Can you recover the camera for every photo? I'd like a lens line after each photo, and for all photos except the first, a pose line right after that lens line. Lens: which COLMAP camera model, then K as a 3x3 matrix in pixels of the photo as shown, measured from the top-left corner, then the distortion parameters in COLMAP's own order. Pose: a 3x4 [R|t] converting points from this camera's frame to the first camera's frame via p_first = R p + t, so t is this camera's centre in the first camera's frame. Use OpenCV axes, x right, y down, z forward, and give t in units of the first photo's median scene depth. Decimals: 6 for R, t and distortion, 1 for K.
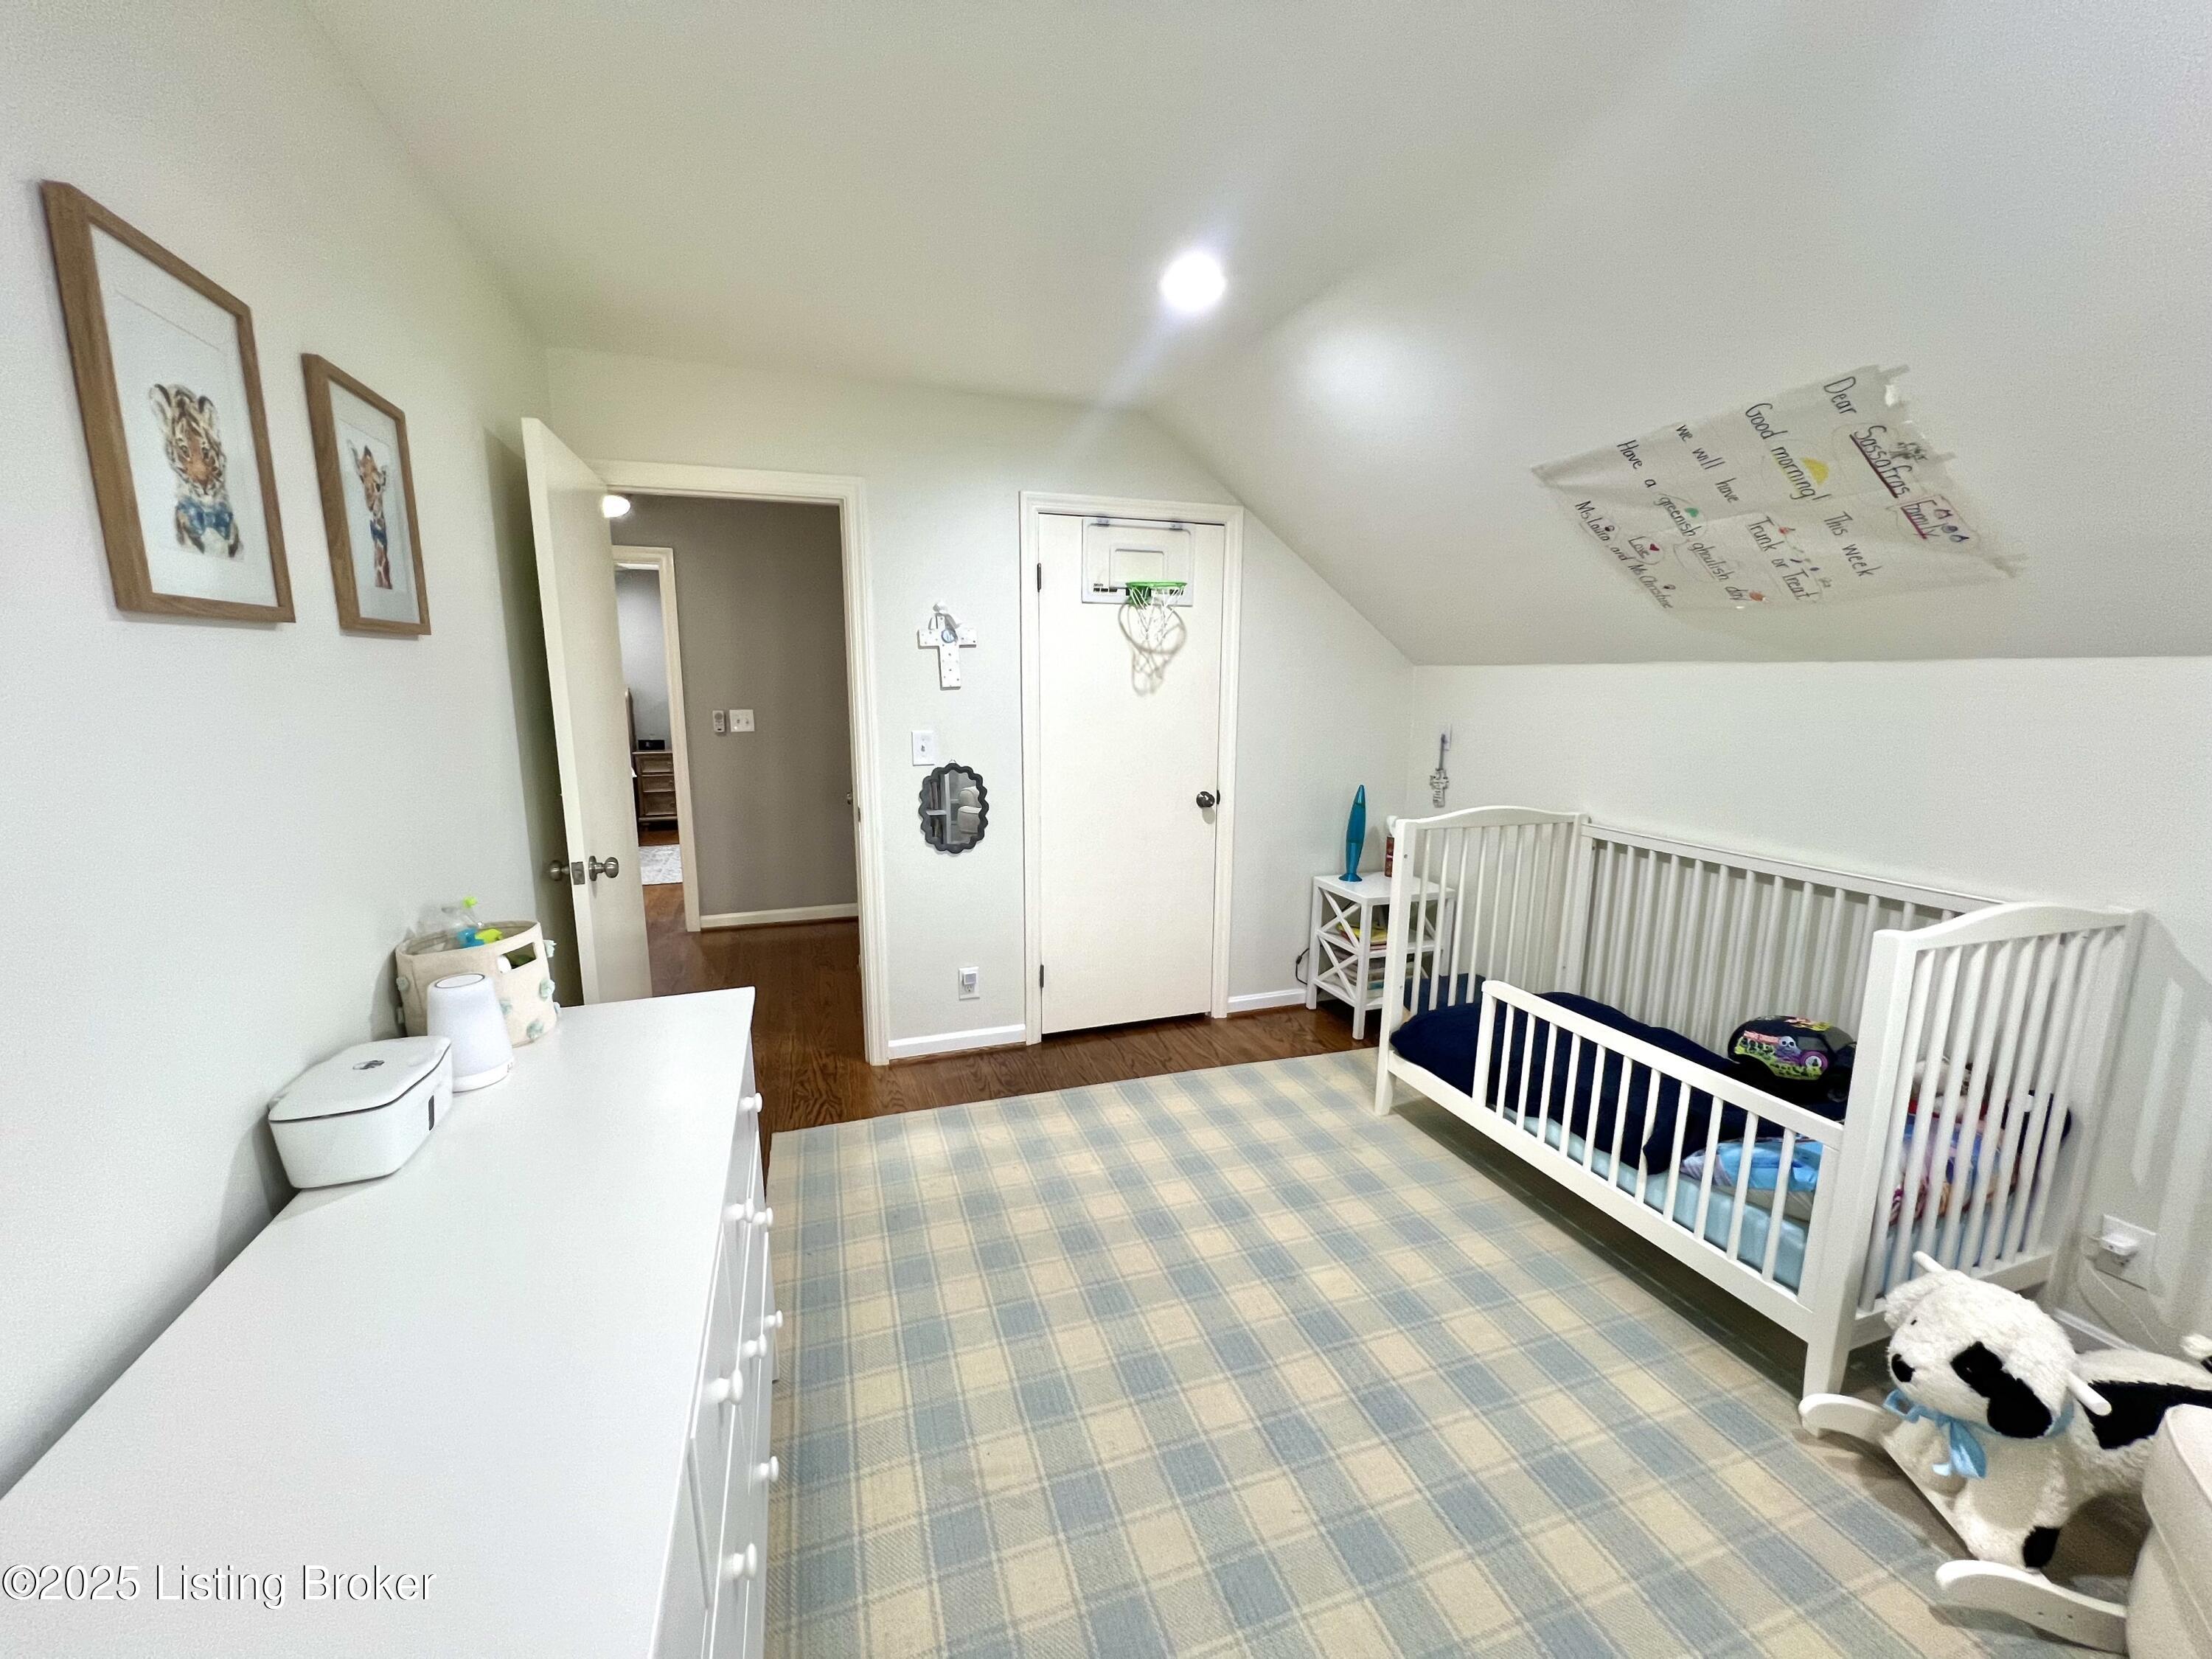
lens RADIAL K [[884.2, 0, 1106.0], [0, 884.2, 829.5], [0, 0, 1]] dist [-0.000243, -0.000031]
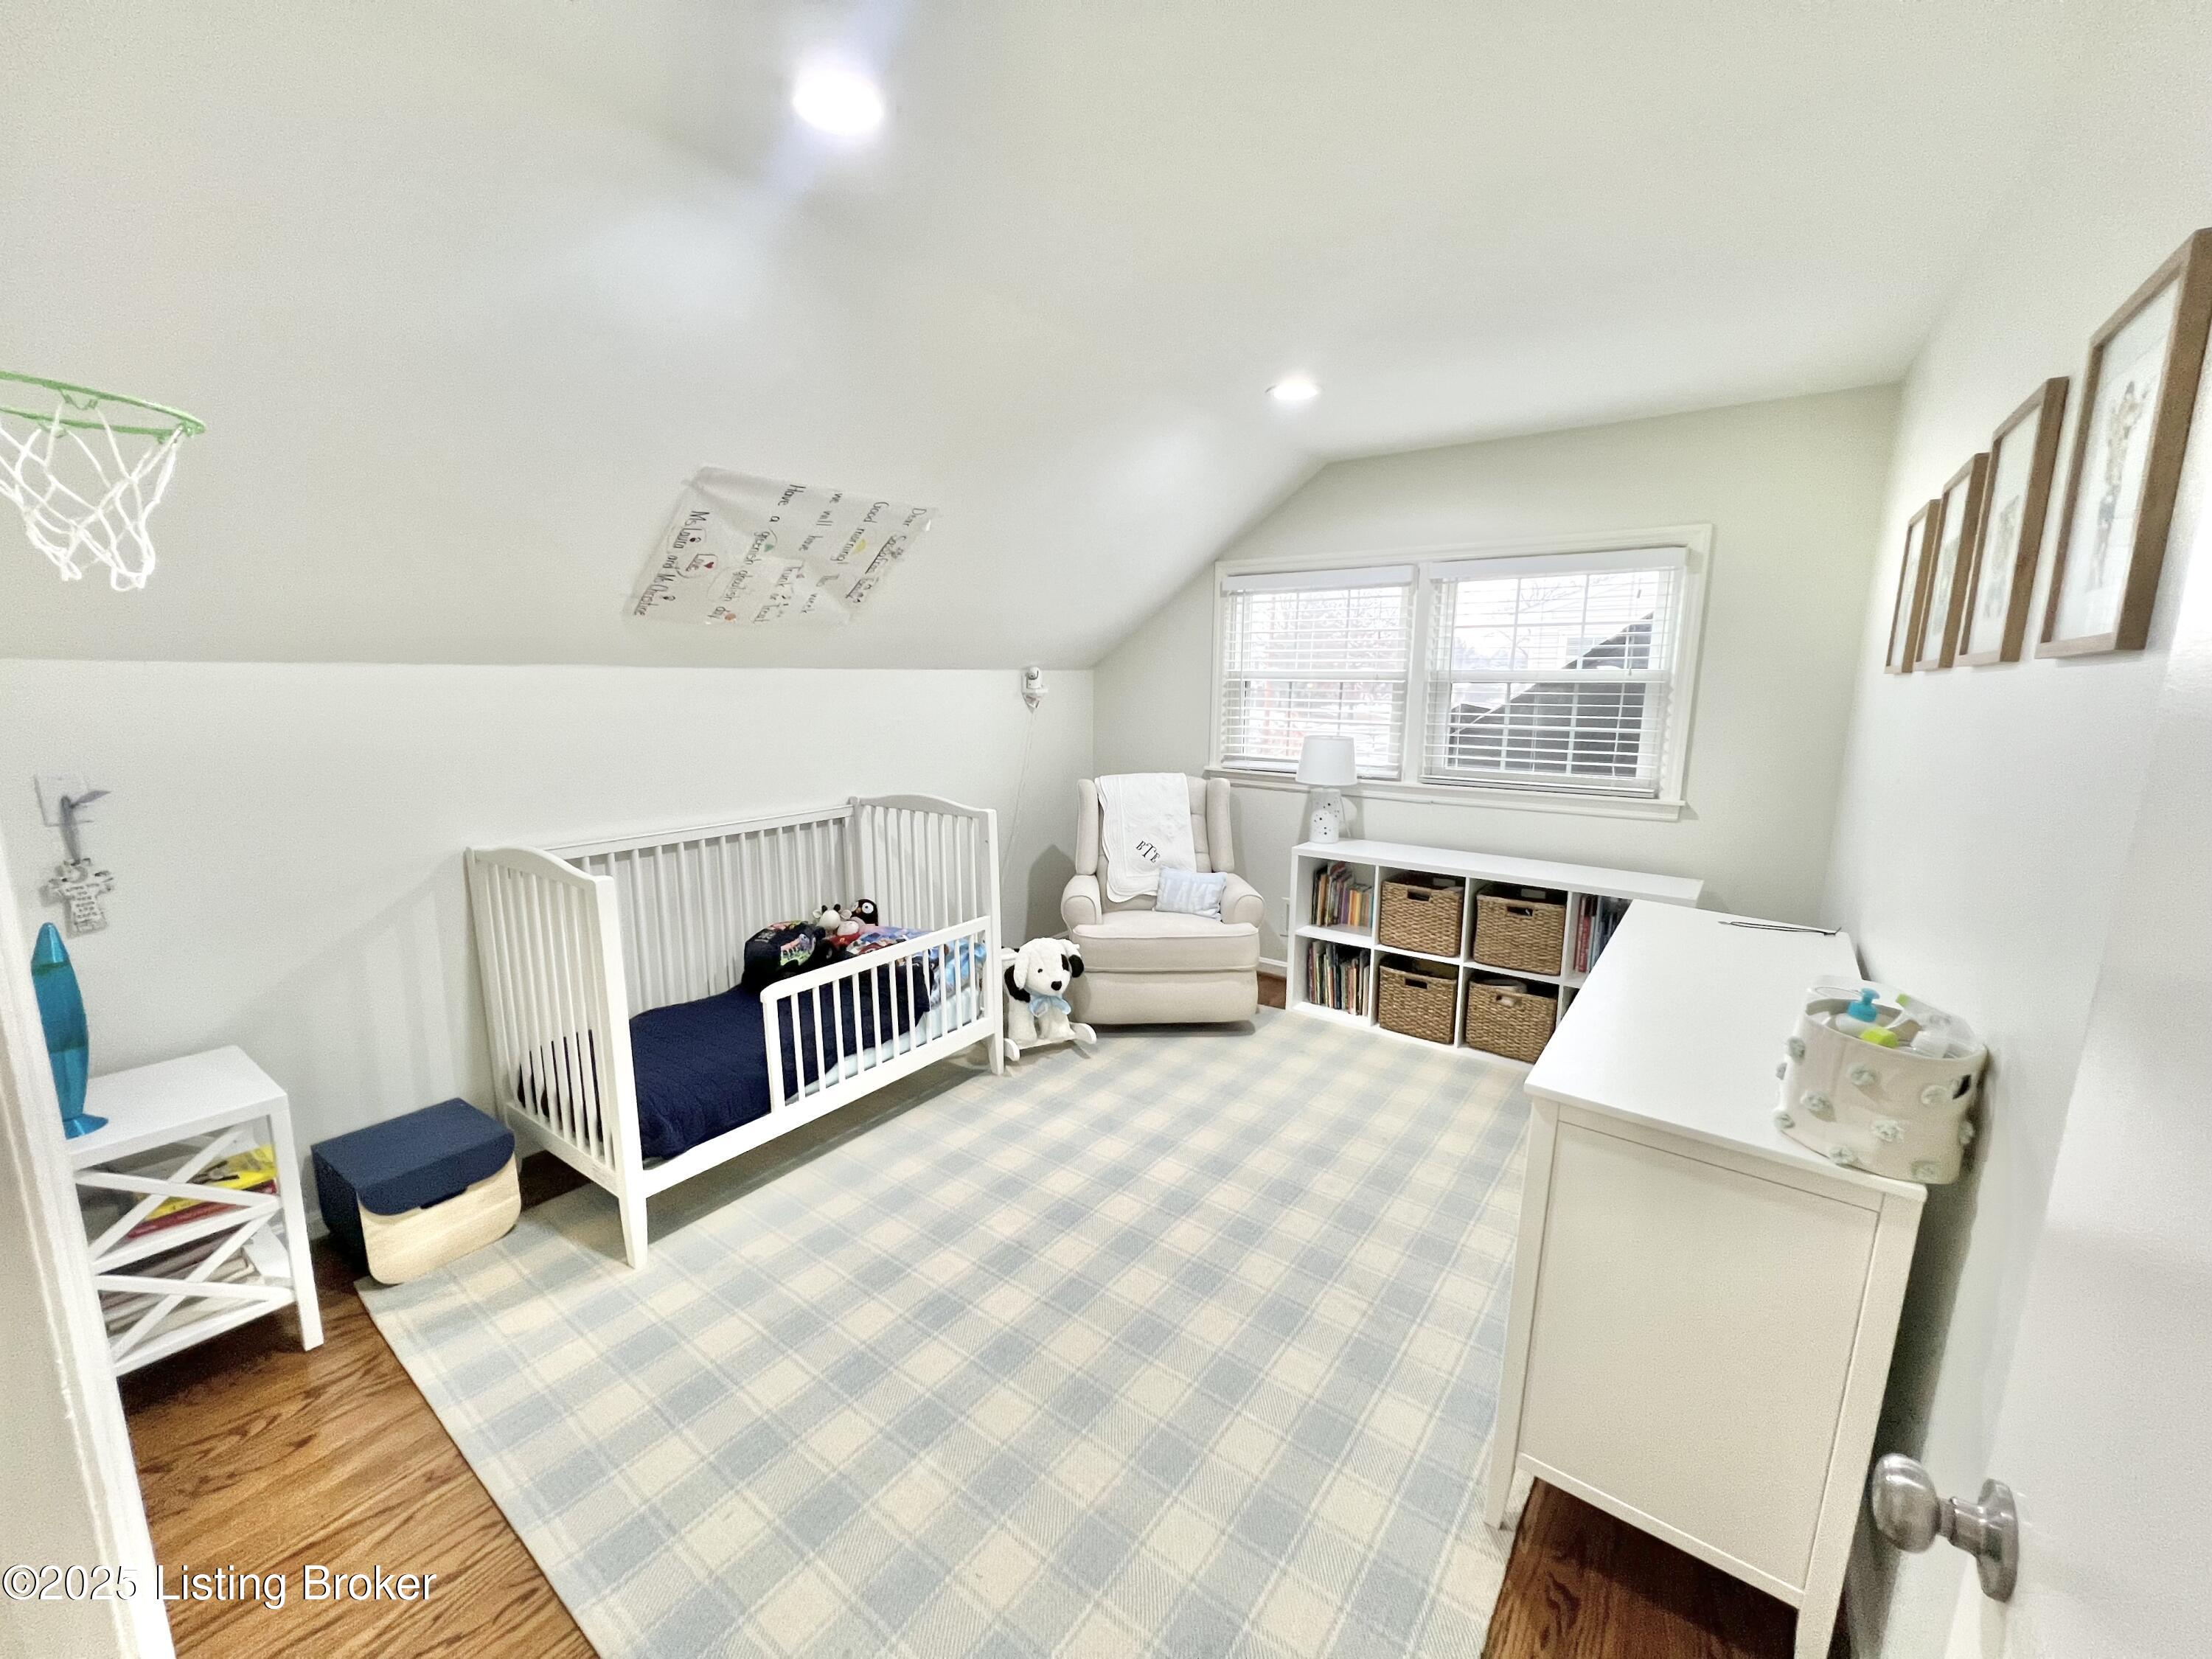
lens RADIAL K [[878.4, 0, 1106.0], [0, 878.4, 829.5], [0, 0, 1]] dist [-0.000700, -0.000073]
pose [[-0.566052, -0.152024, 0.810231, -0.622419], [0.132537, 0.953281, 0.271459, -0.243720], [-0.813646, 0.261046, -0.519458, 1.300736]]
